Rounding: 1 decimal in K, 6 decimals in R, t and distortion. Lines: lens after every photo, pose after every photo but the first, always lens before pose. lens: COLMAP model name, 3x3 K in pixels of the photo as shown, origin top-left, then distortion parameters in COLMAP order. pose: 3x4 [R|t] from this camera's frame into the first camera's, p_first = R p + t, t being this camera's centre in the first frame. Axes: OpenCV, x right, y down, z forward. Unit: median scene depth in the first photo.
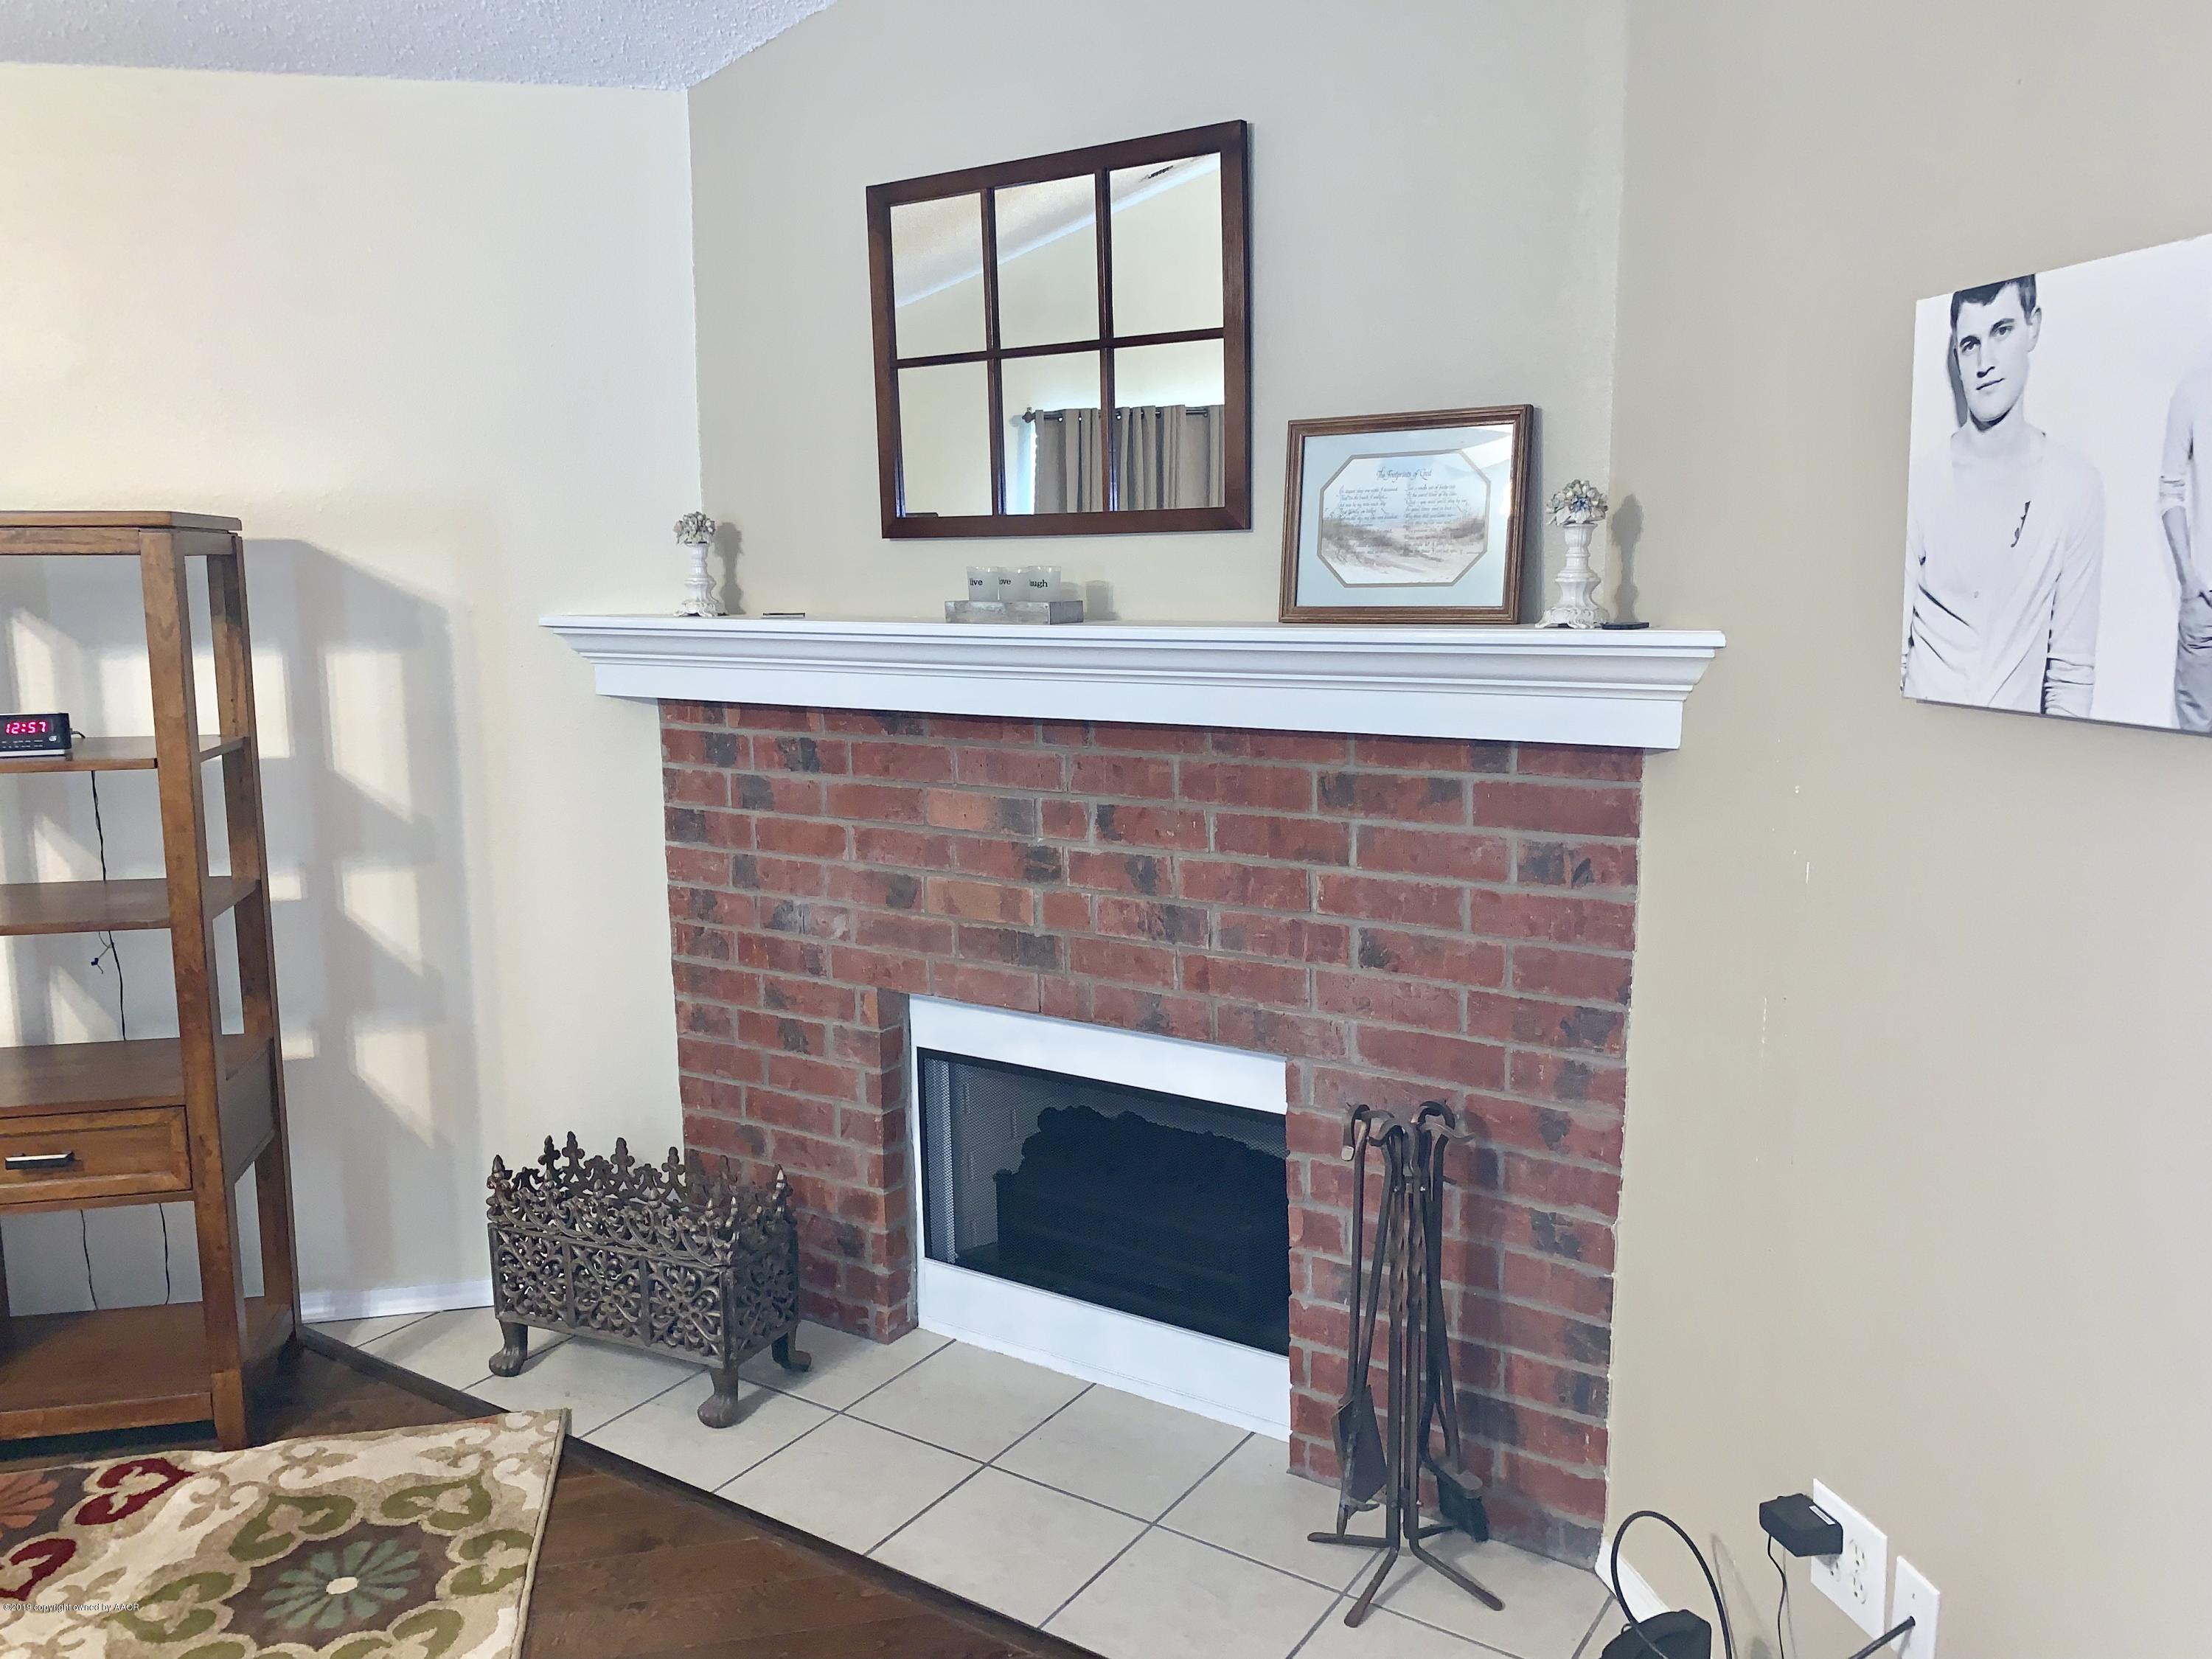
lens RADIAL K [[1692.2, 0, 1101.0], [0, 1692.2, 818.3], [0, 0, 1]] dist [0.063046, -0.061592]
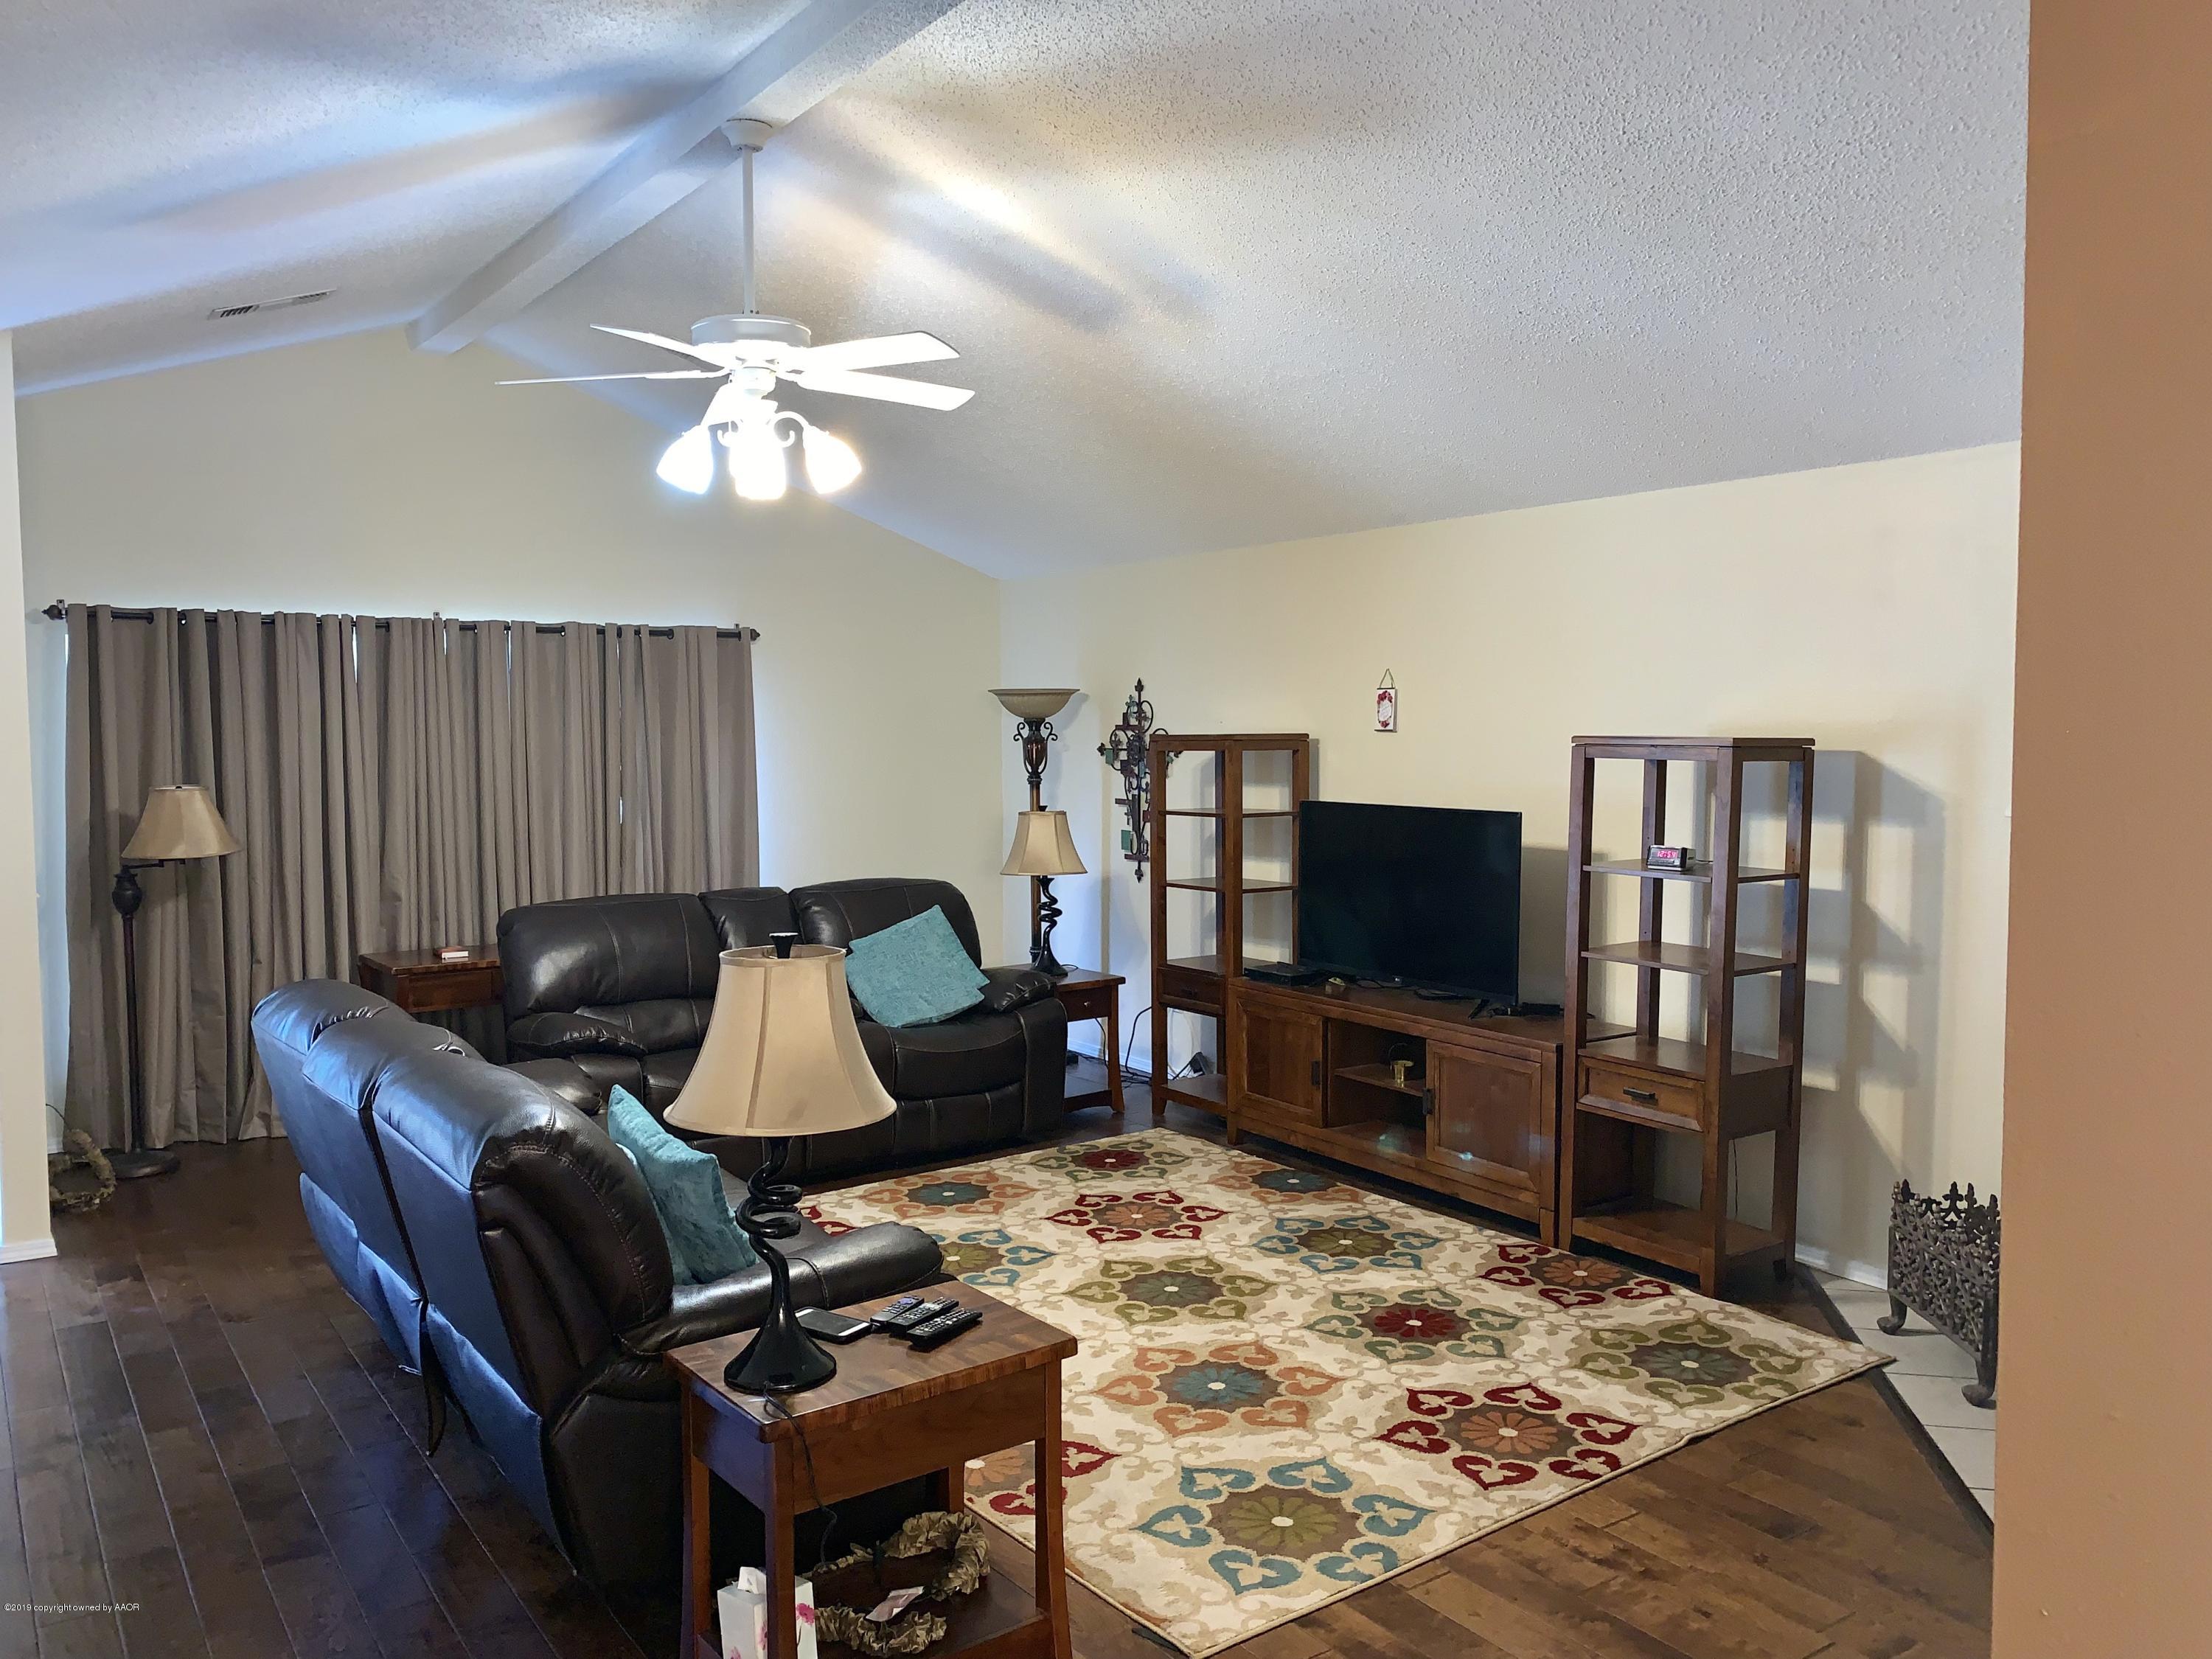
lens RADIAL K [[1663.9, 0, 1111.5], [0, 1663.9, 824.7], [0, 0, 1]] dist [0.144316, -0.330179]
pose [[0.396562, 0.064158, -0.915763, 0.744873], [-0.150091, 0.988663, 0.004270, -0.002932], [0.905655, 0.135754, 0.401696, -0.237270]]
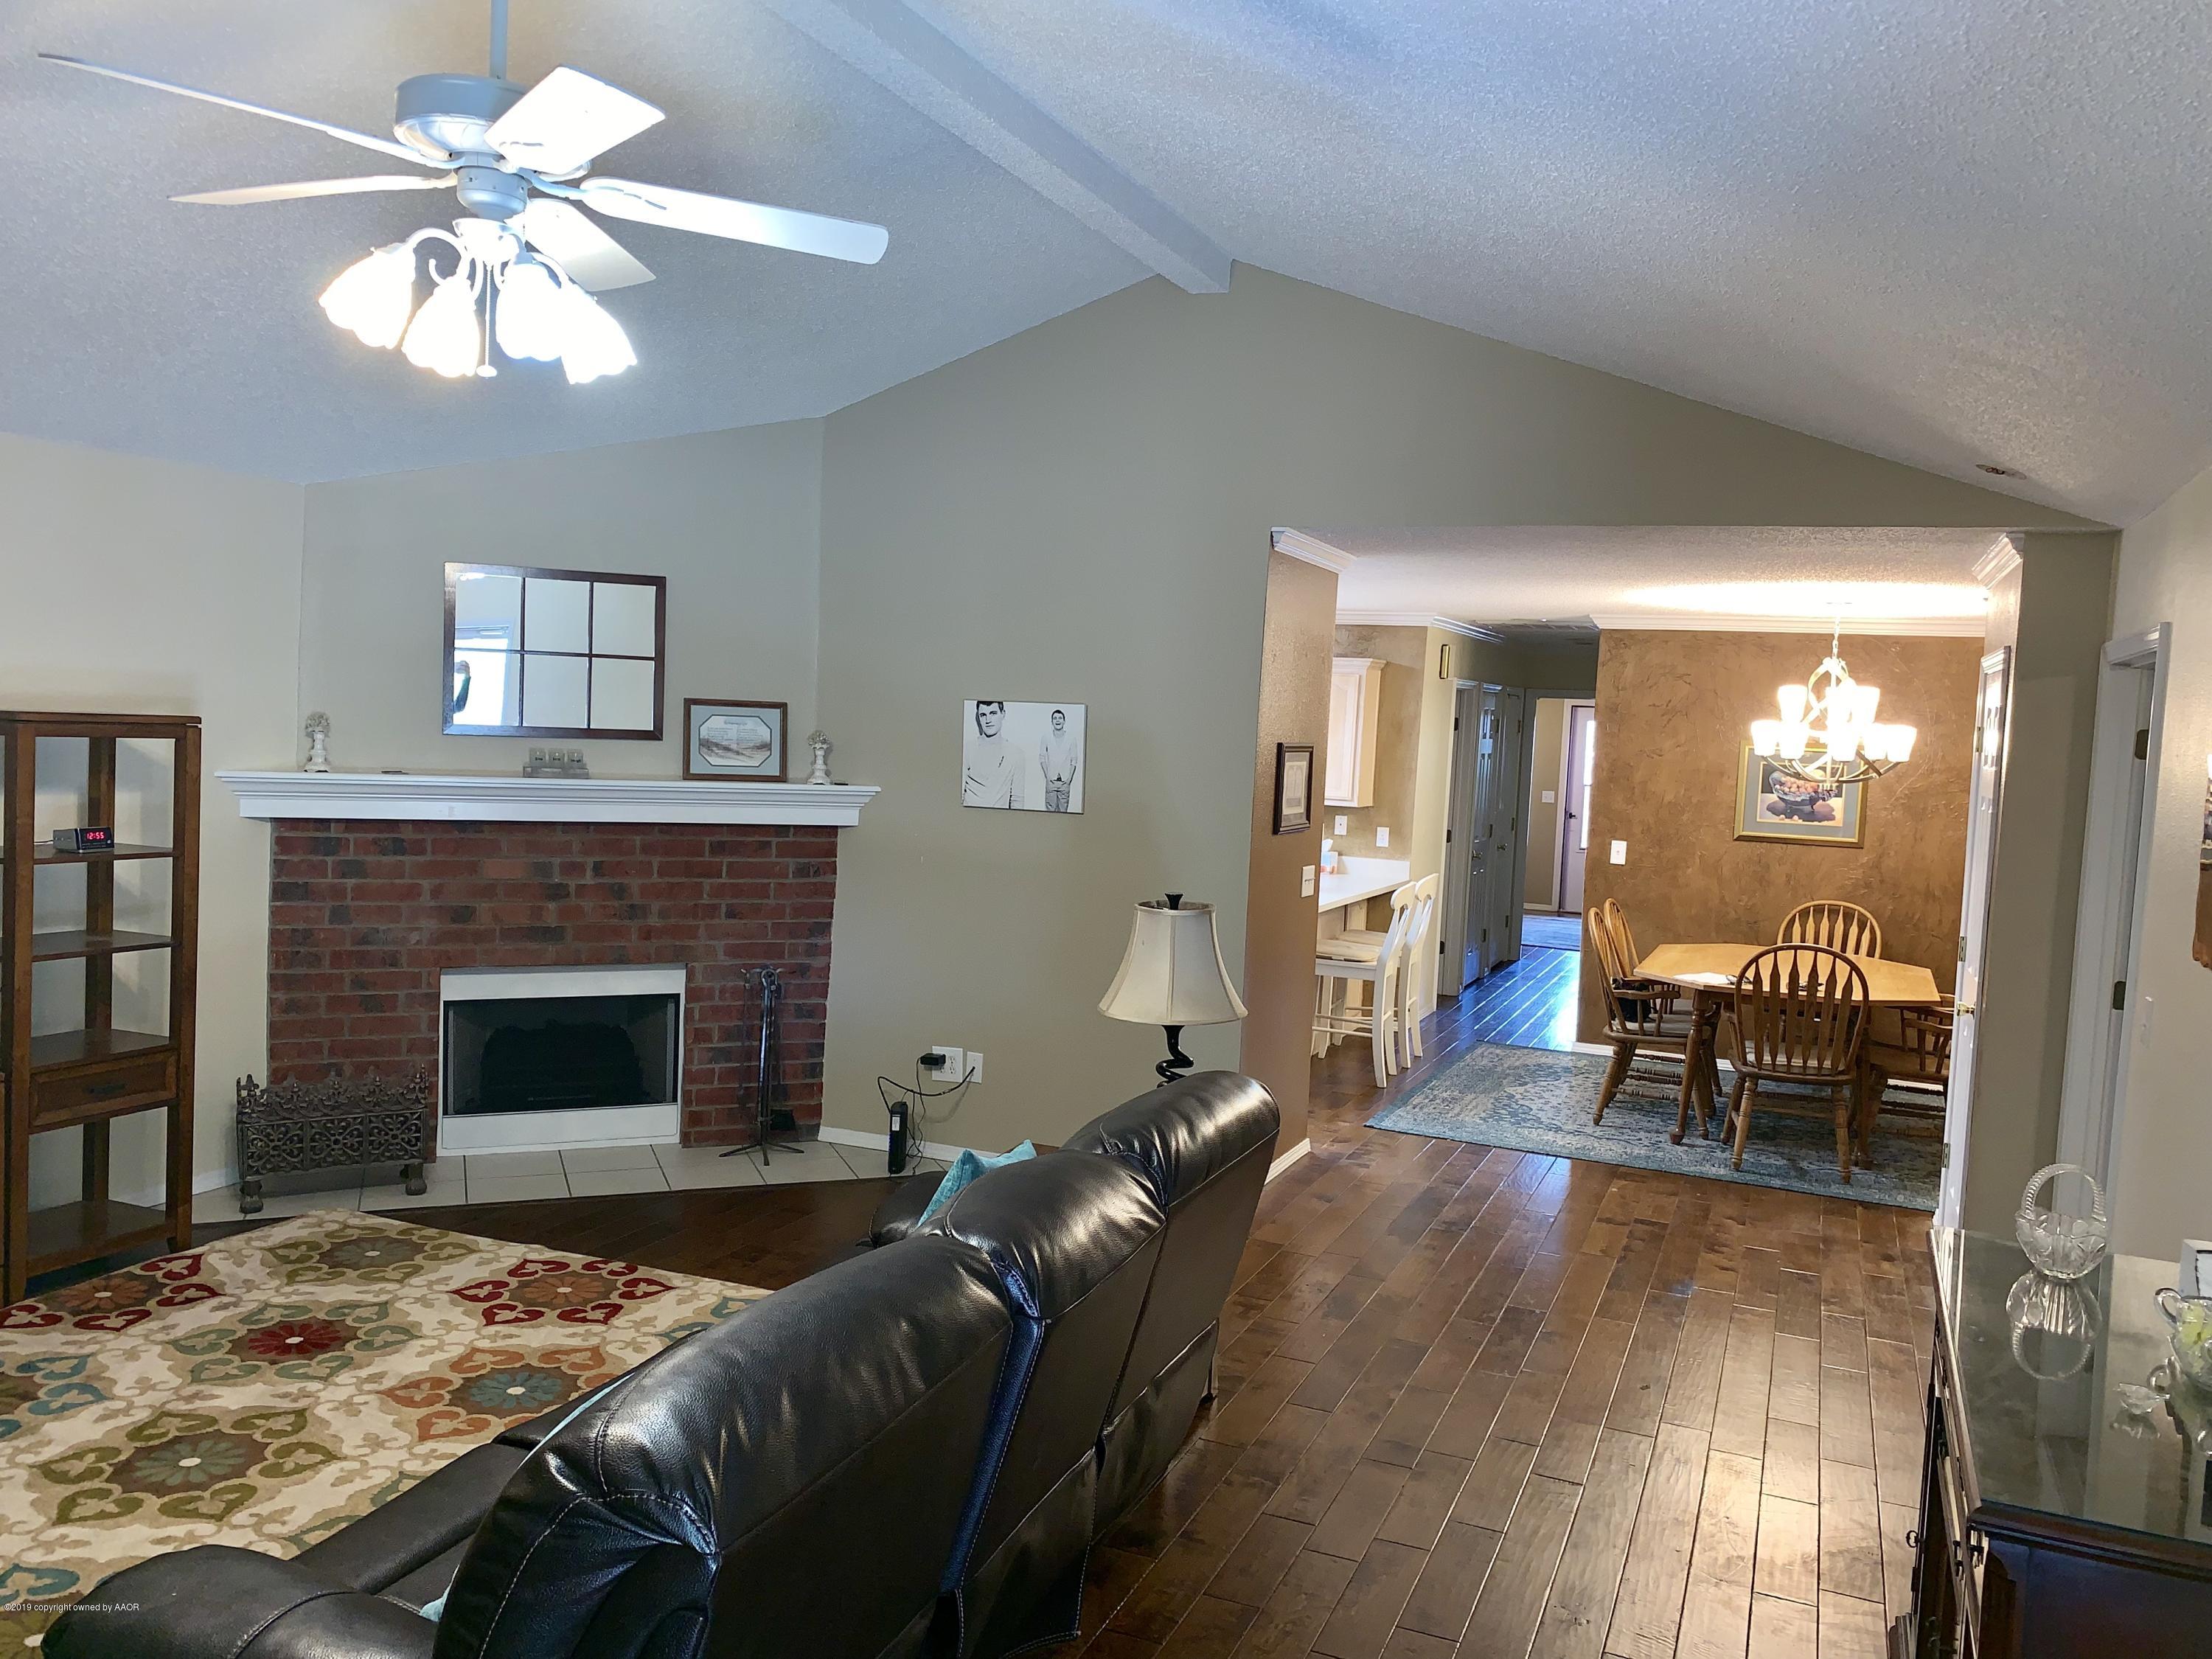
lens RADIAL K [[1692.2, 0, 1101.0], [0, 1692.2, 818.3], [0, 0, 1]] dist [0.063046, -0.061592]
pose [[0.574947, -0.013328, 0.818082, -1.424029], [0.077555, 0.996253, -0.038275, 0.071857], [-0.814506, 0.085453, 0.573827, -0.803649]]
